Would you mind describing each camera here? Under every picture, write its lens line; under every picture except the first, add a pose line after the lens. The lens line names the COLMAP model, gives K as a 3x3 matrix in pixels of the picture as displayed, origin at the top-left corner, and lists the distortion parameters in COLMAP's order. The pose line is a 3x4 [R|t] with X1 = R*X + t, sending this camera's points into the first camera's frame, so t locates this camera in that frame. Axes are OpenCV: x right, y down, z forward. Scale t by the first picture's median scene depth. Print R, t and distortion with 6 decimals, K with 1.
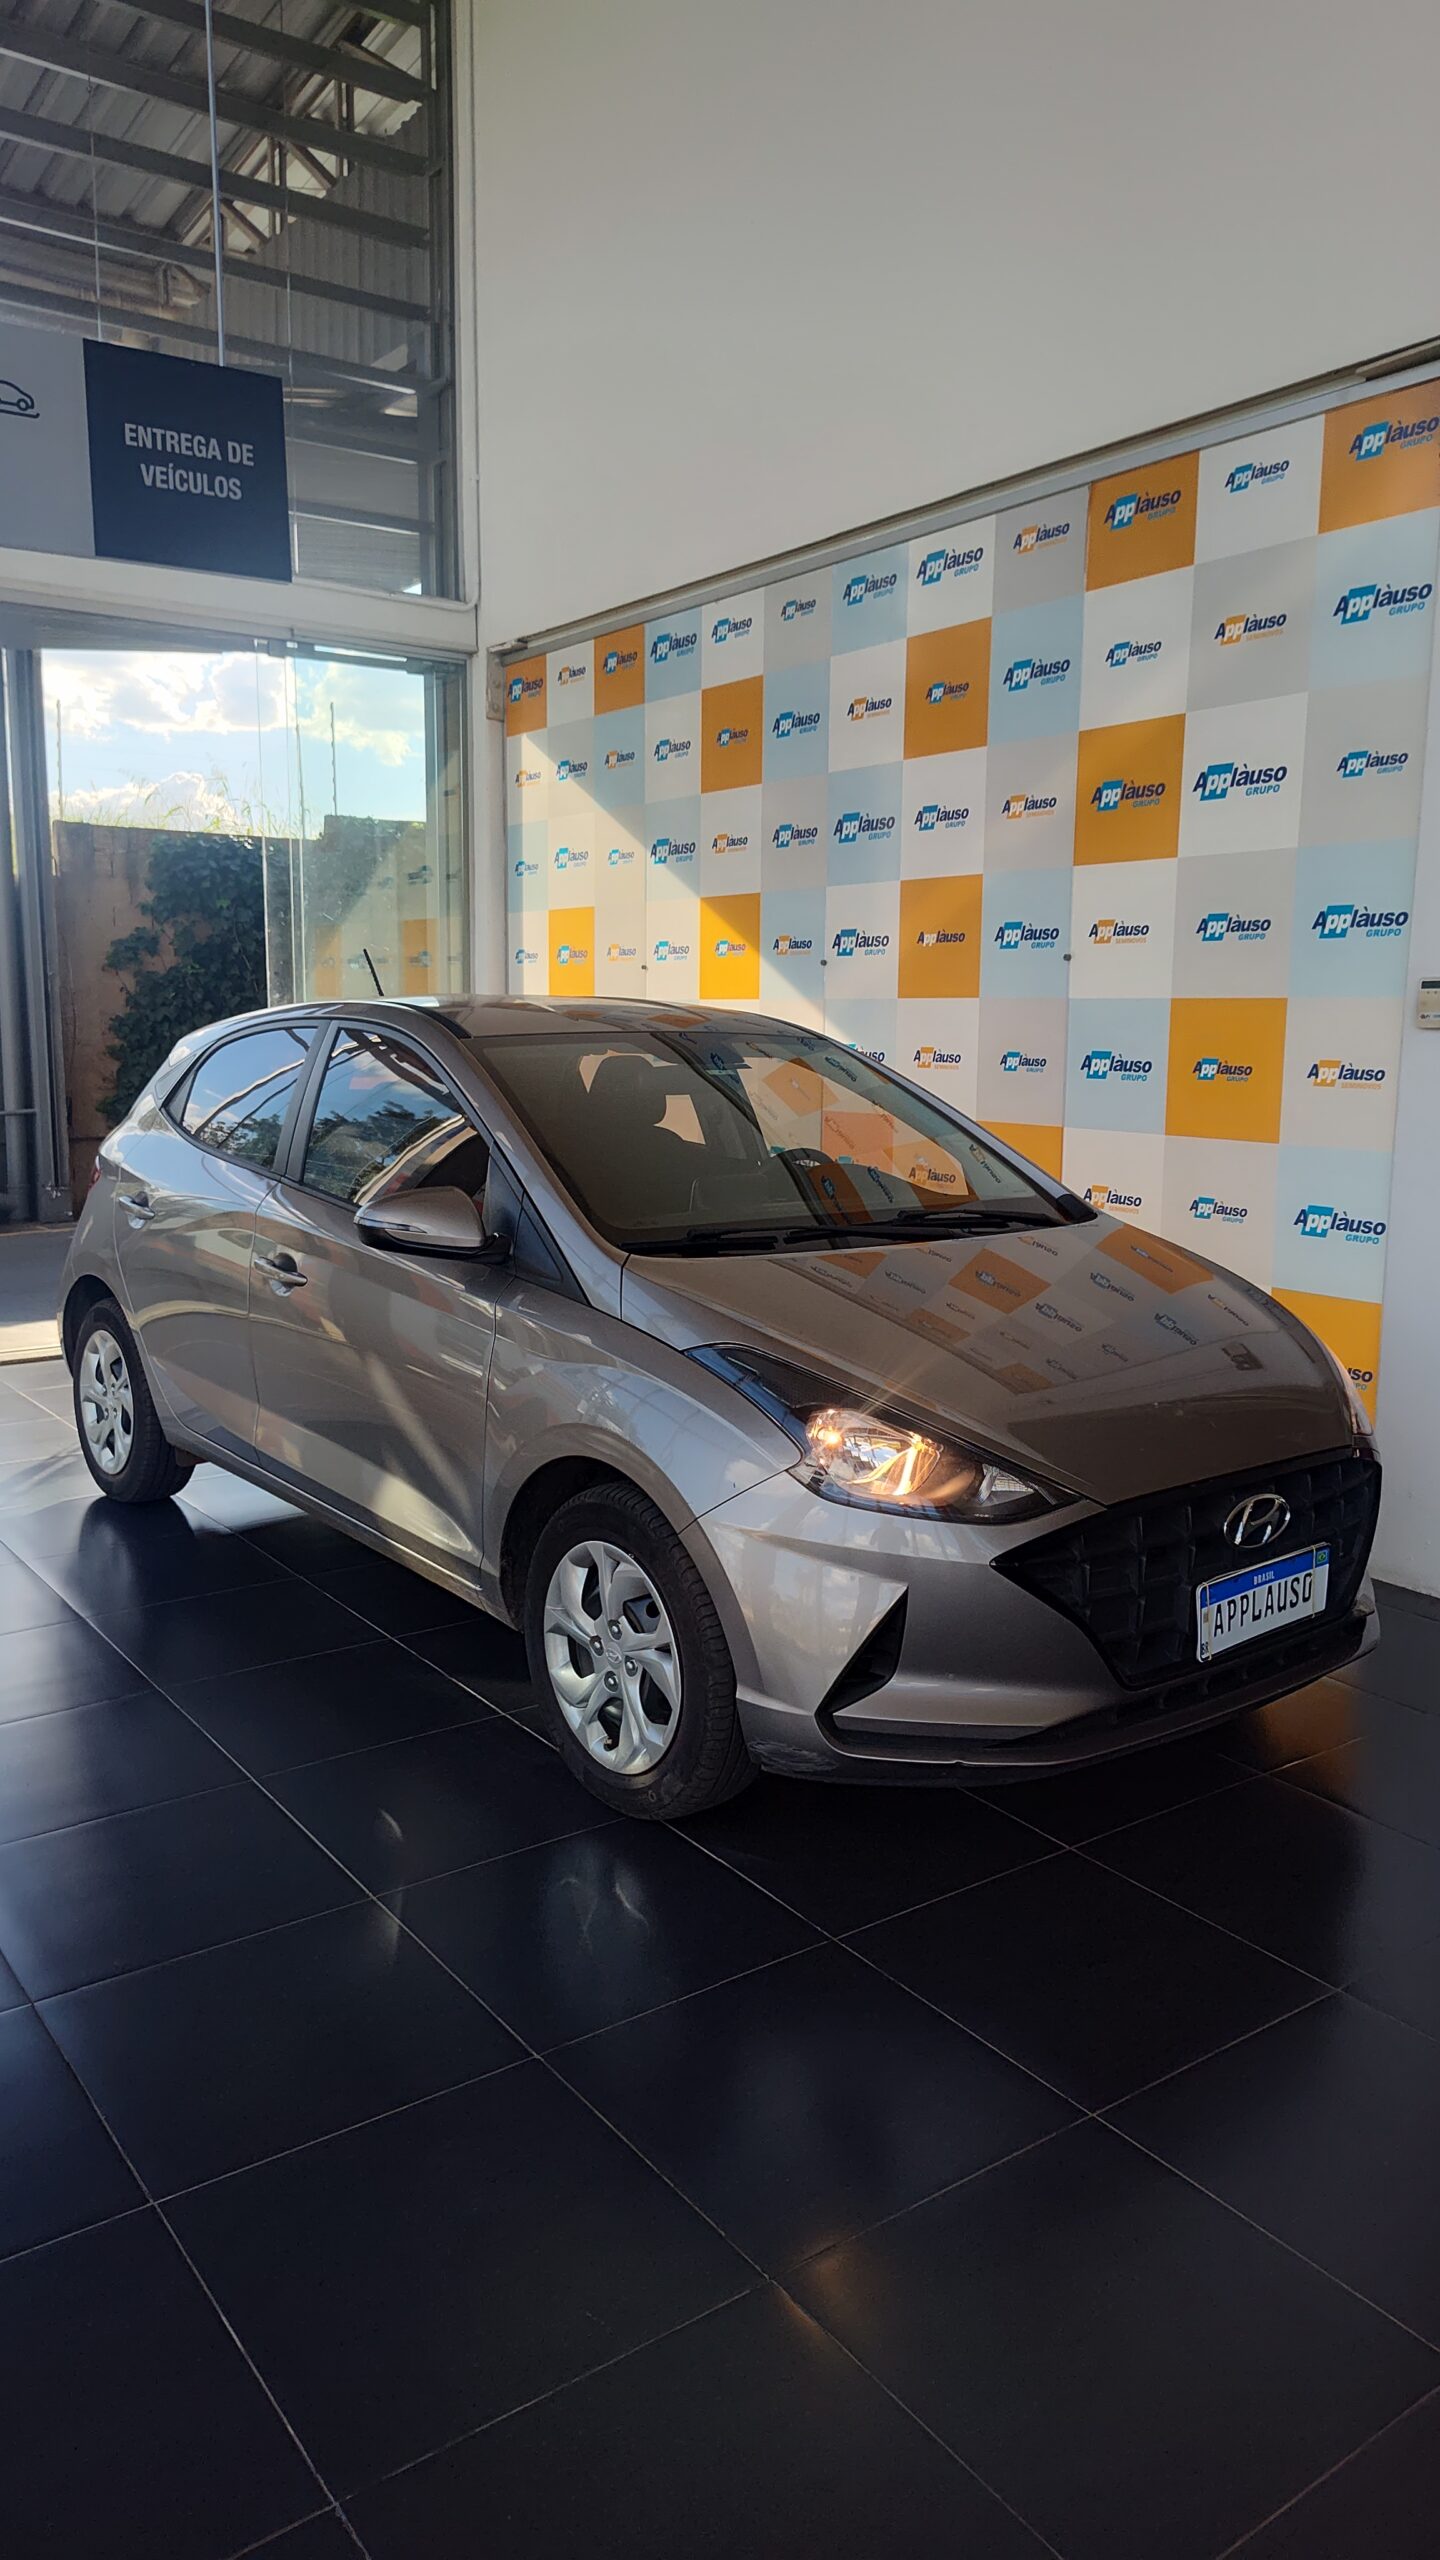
lens RADIAL K [[1764.9, 0, 720.0], [0, 1764.9, 1280.0], [0, 0, 1]] dist [0.046251, -0.056688]
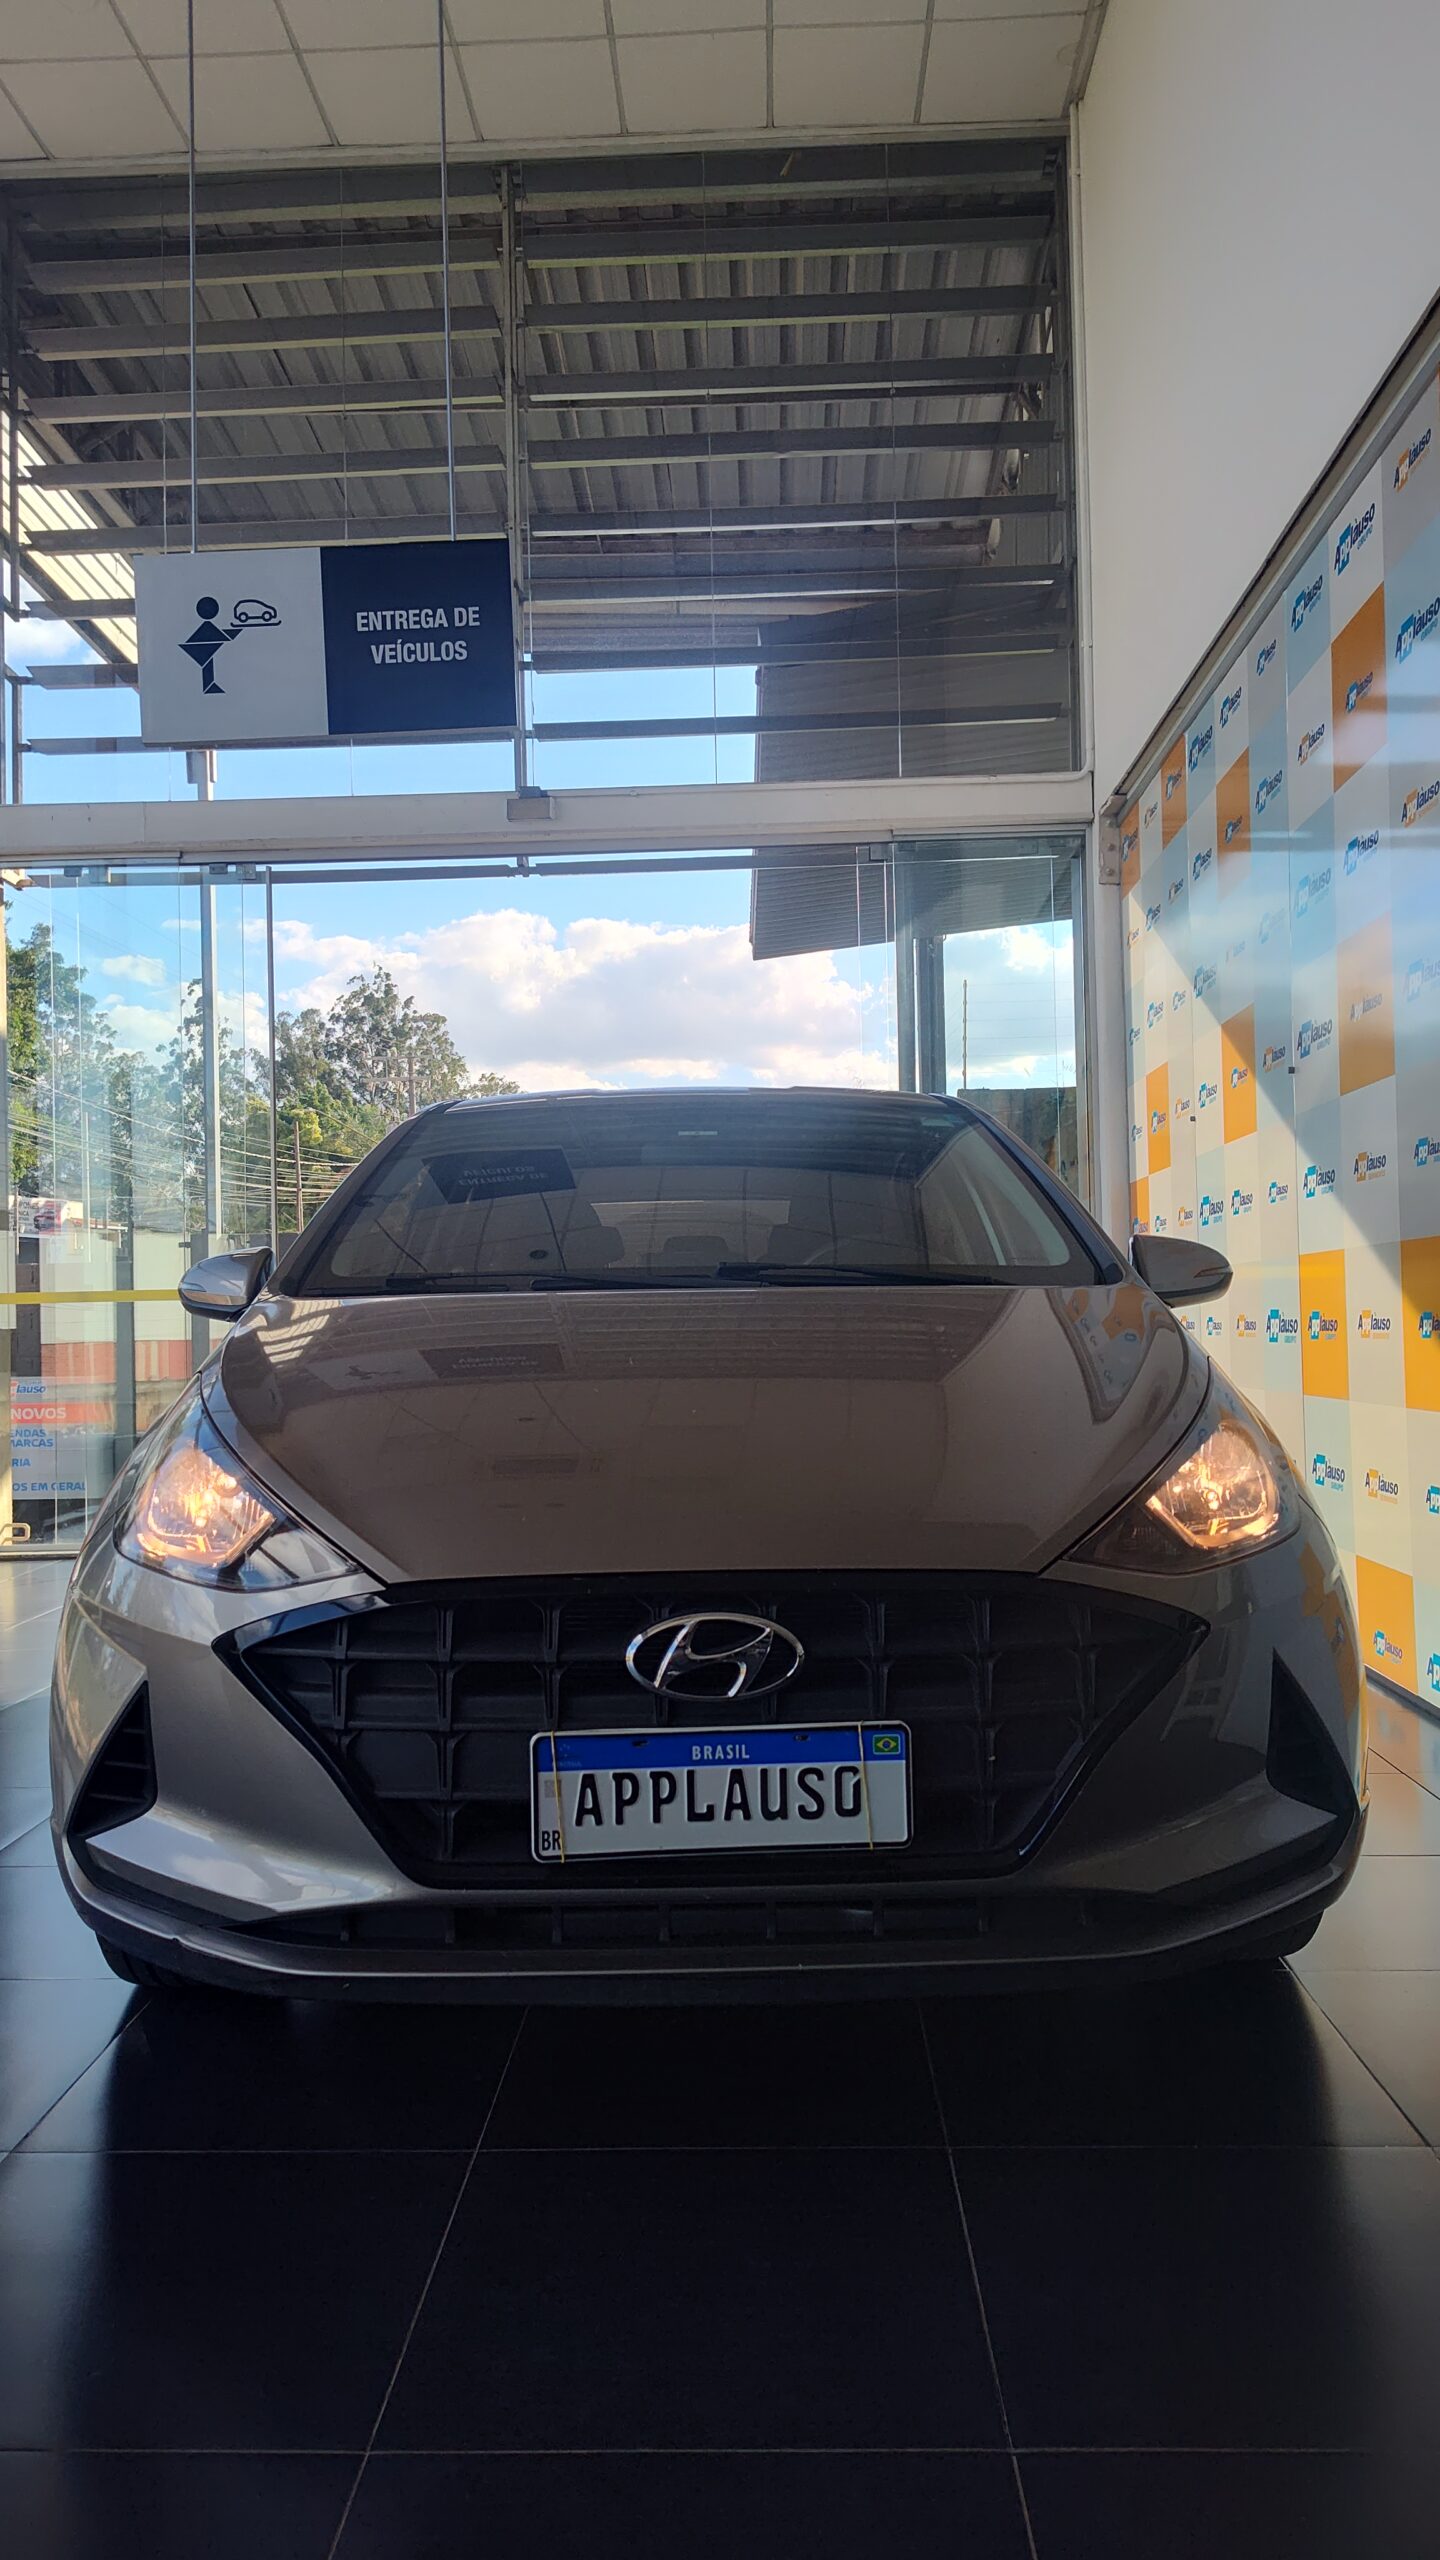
lens RADIAL K [[1764.9, 0, 720.0], [0, 1764.9, 1280.0], [0, 0, 1]] dist [0.046251, -0.056688]
pose [[0.794550, -0.040782, -0.605828, 0.481046], [-0.063181, 0.986773, -0.149288, 0.068846], [0.603903, 0.156894, 0.781464, 0.347938]]
